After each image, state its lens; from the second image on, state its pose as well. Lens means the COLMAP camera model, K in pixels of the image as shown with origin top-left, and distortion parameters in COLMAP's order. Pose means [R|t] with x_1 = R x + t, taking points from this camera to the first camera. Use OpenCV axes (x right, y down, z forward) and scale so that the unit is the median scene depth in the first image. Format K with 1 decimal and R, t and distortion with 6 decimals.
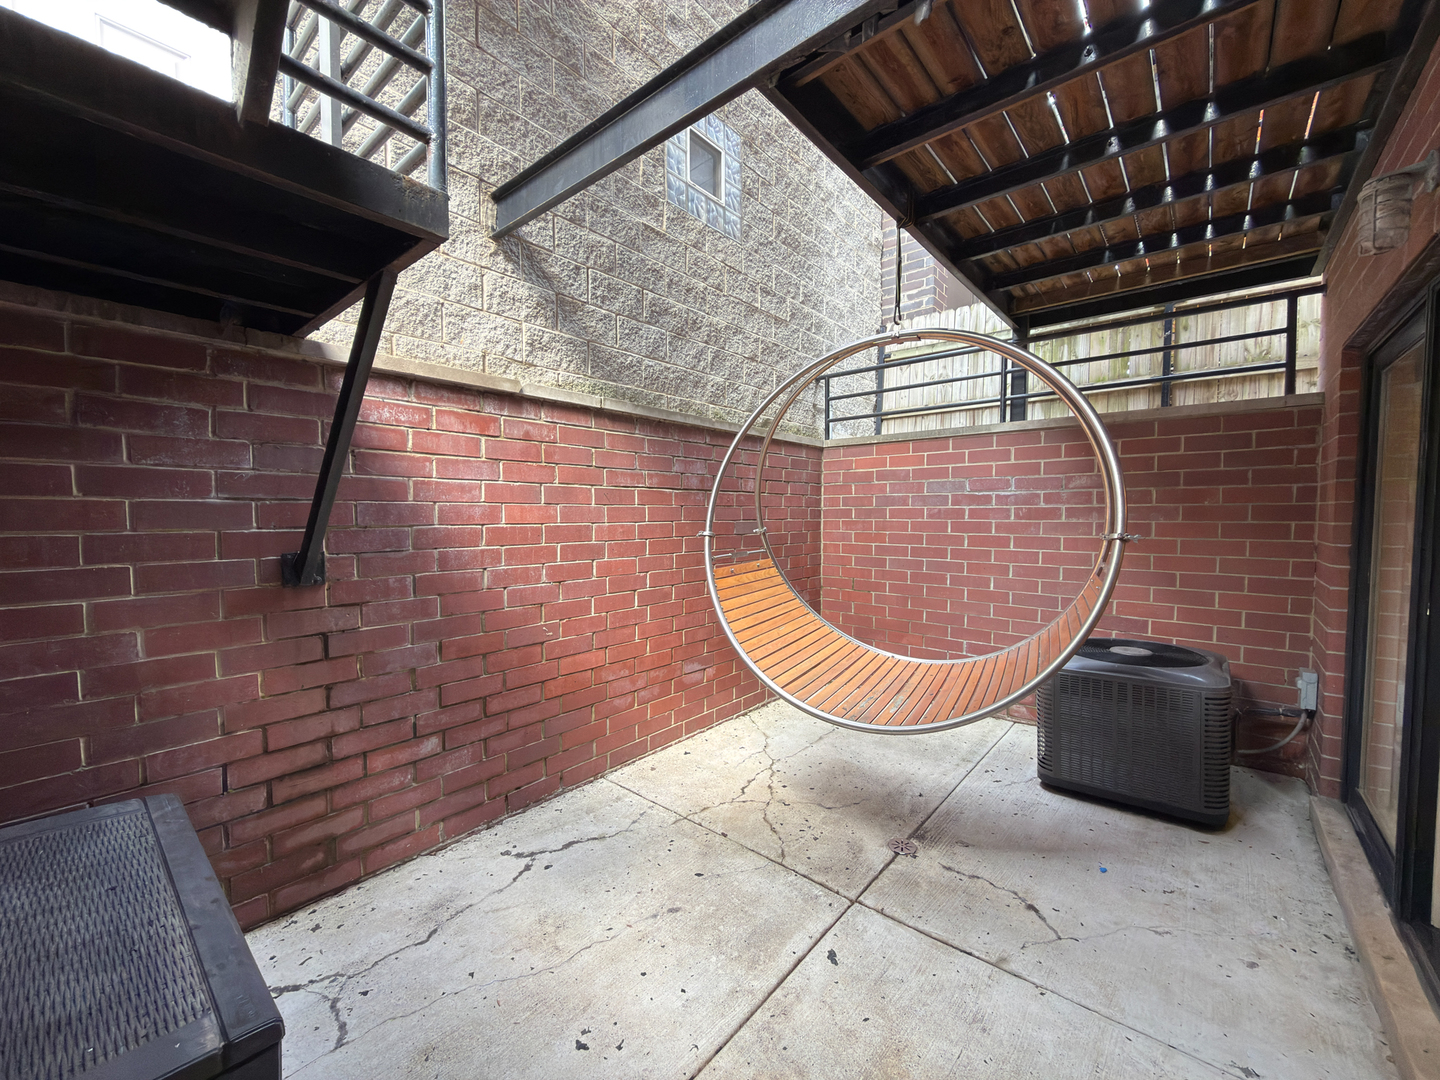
lens RADIAL K [[577.1, 0, 719.7], [0, 577.1, 538.1], [0, 0, 1]] dist [-0.000105, -0.000028]
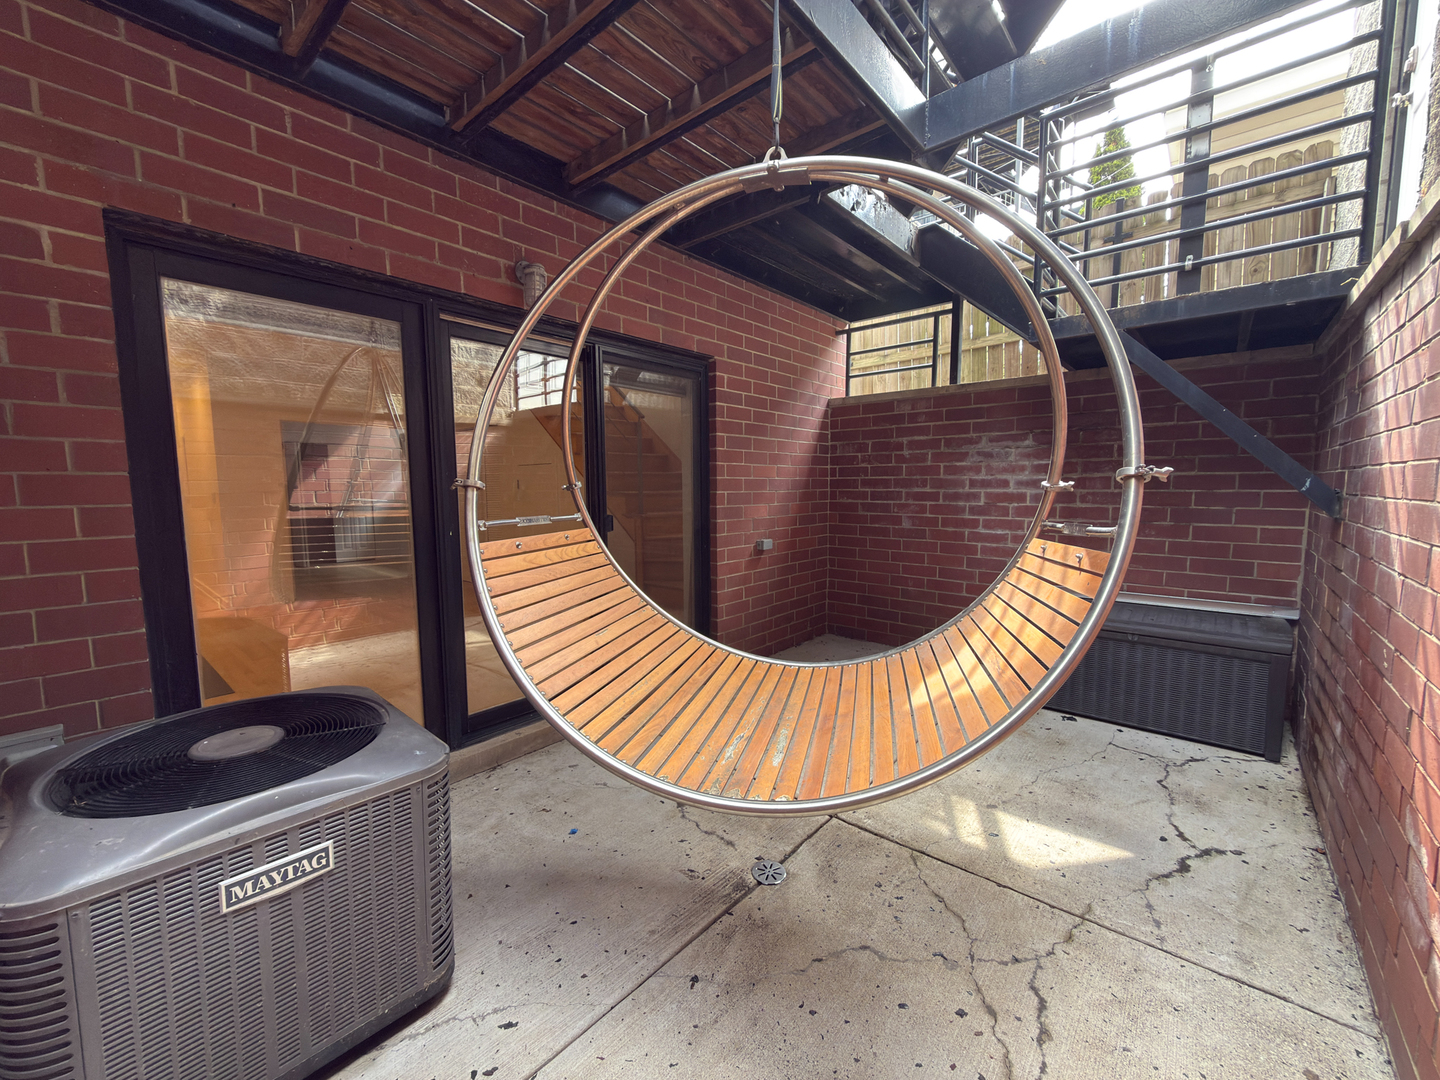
lens RADIAL K [[577.1, 0, 719.4], [0, 577.1, 537.4], [0, 0, 1]] dist [-0.000105, -0.000028]
pose [[-0.999930, 0.004838, 0.010756, 0.380740], [0.006306, 0.990010, 0.140856, -0.041391], [-0.009967, 0.140914, -0.989972, 1.759919]]
